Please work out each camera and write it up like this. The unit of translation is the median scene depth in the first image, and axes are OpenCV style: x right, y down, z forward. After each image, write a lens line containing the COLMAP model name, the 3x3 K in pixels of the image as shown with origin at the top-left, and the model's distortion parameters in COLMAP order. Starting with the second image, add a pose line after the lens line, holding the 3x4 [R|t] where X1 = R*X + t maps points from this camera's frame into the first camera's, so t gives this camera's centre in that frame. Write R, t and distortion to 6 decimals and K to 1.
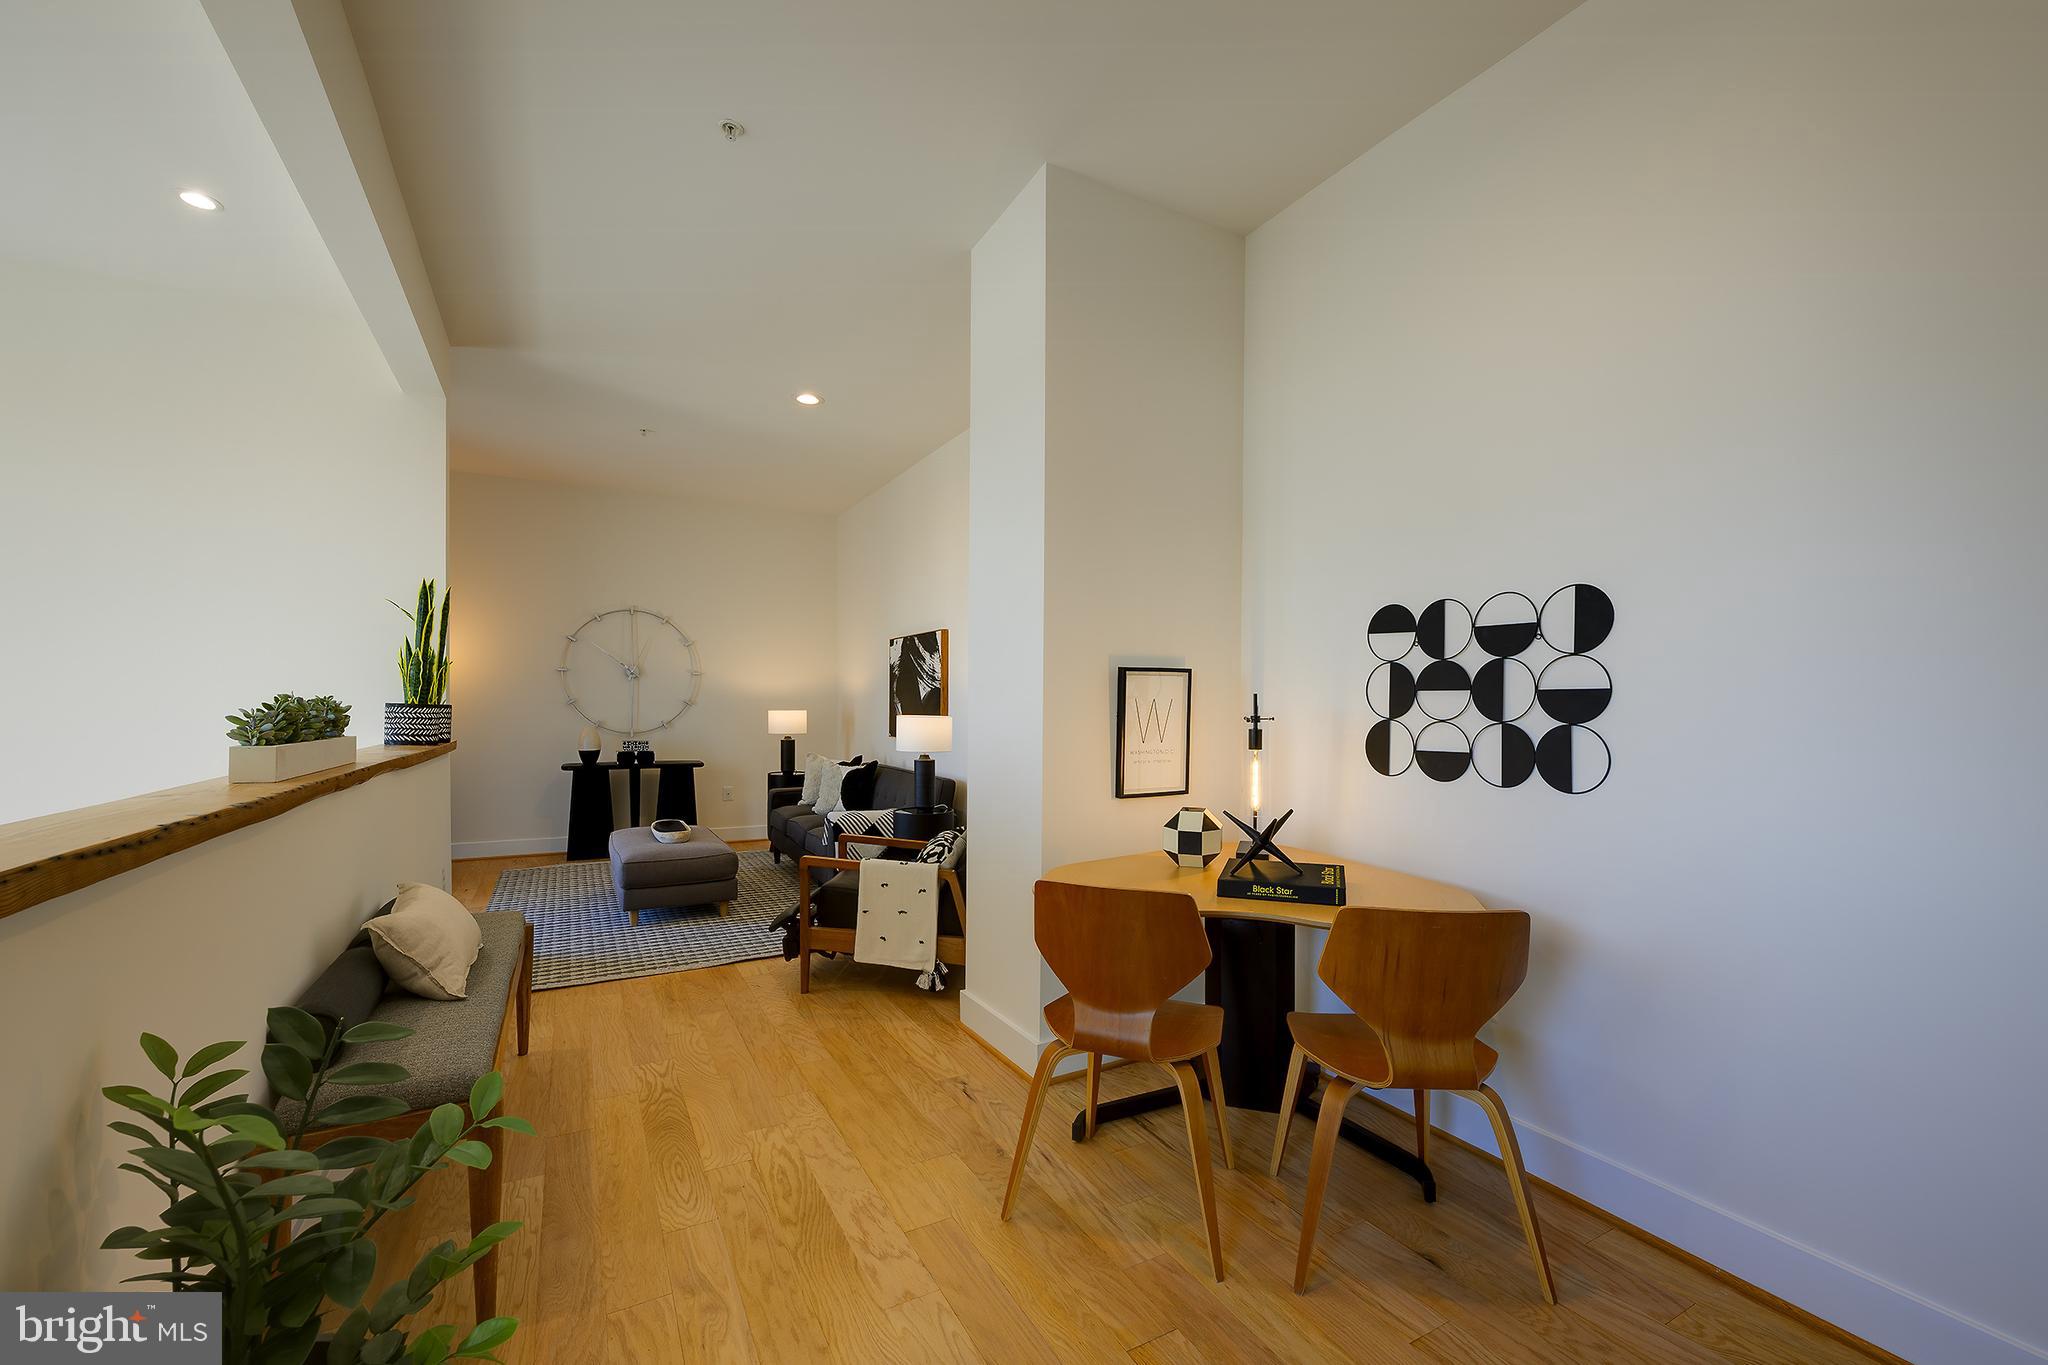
lens RADIAL K [[882.4, 0, 1048.9], [0, 882.4, 711.4], [0, 0, 1]] dist [-0.001099, -0.000039]
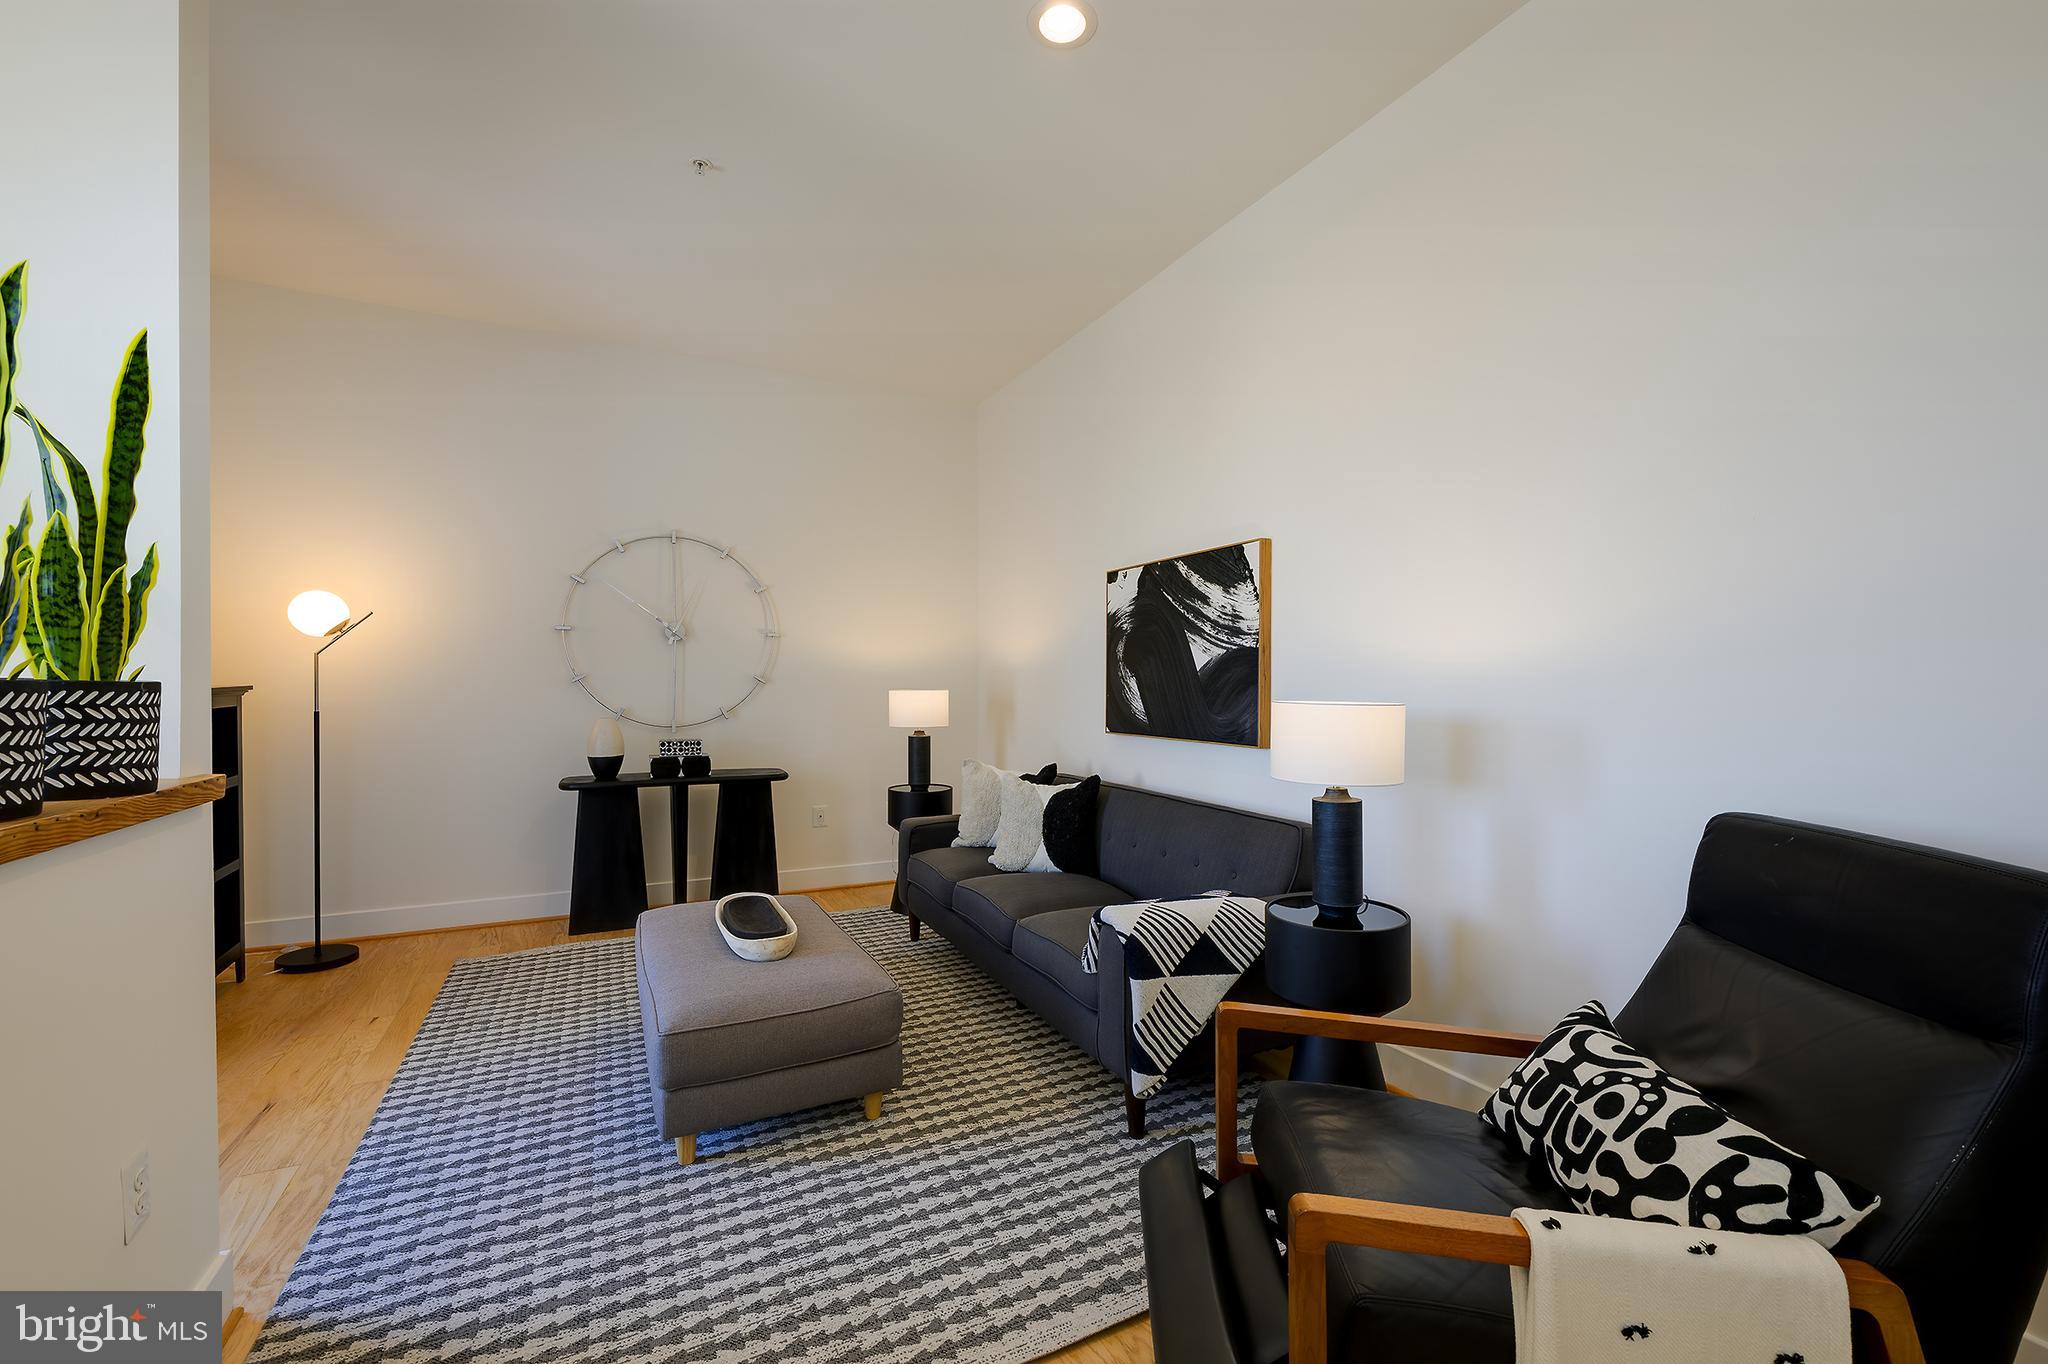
lens RADIAL K [[808.0, 0, 1073.3], [0, 808.0, 683.8], [0, 0, 1]] dist [-0.000968, -0.000456]
pose [[0.999682, -0.005187, 0.024679, -0.230519], [0.005350, 0.999964, -0.006548, -0.001938], [-0.024644, 0.006678, 0.999674, 0.475202]]
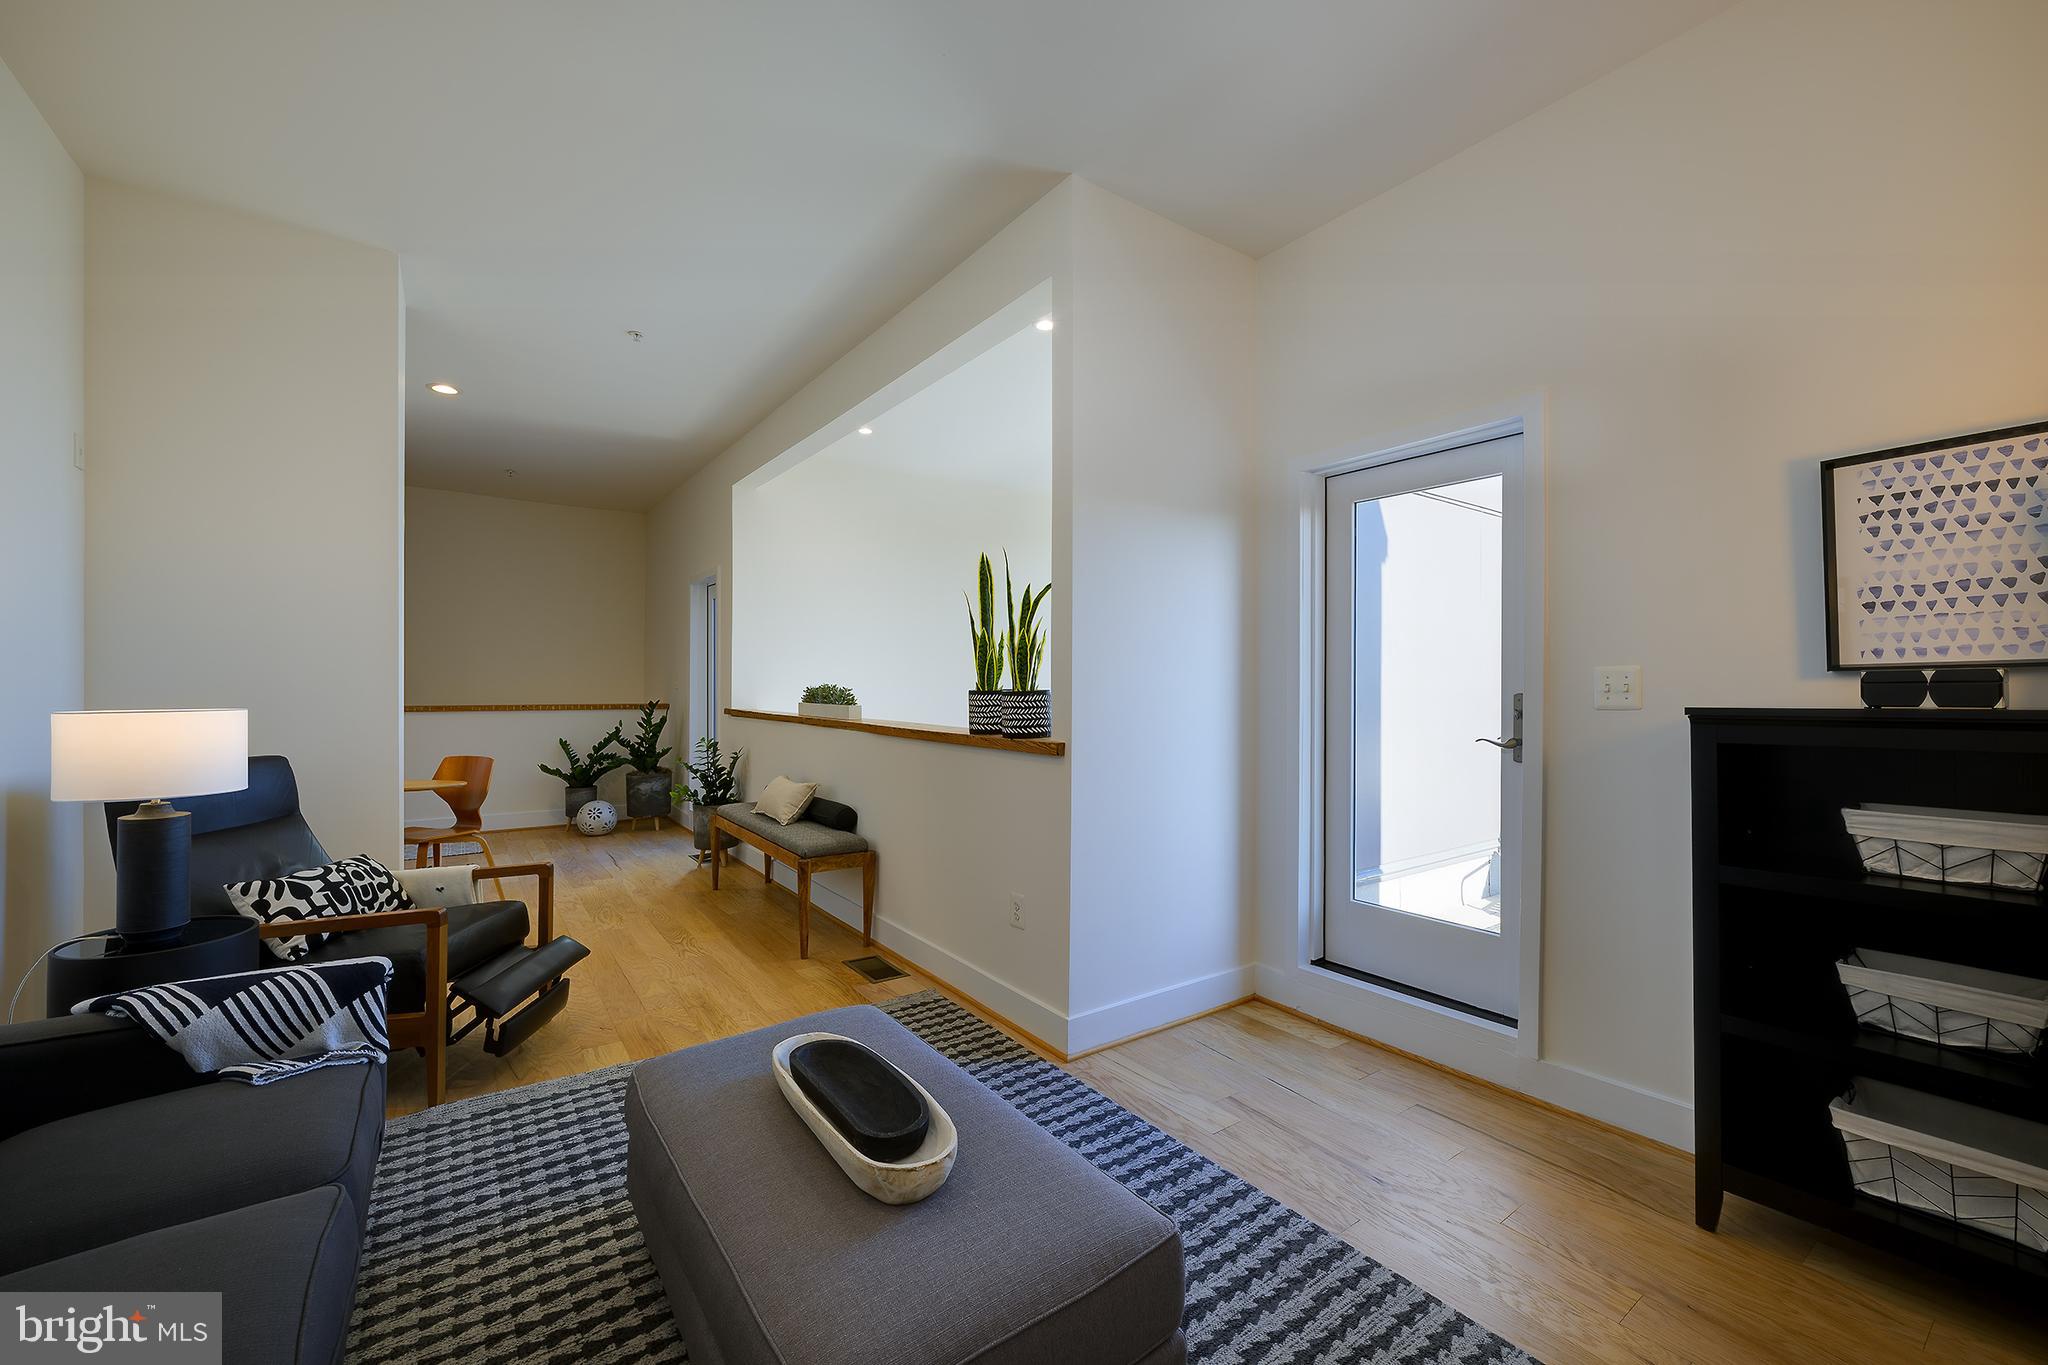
lens RADIAL K [[808.0, 0, 1023.4], [0, 808.0, 679.6], [0, 0, 1]] dist [-0.000968, -0.000456]
pose [[-0.992881, -0.013549, -0.118341, -0.417675], [-0.013462, 0.999908, -0.001532, -0.012675], [0.118351, 0.000072, -0.992972, 1.200239]]
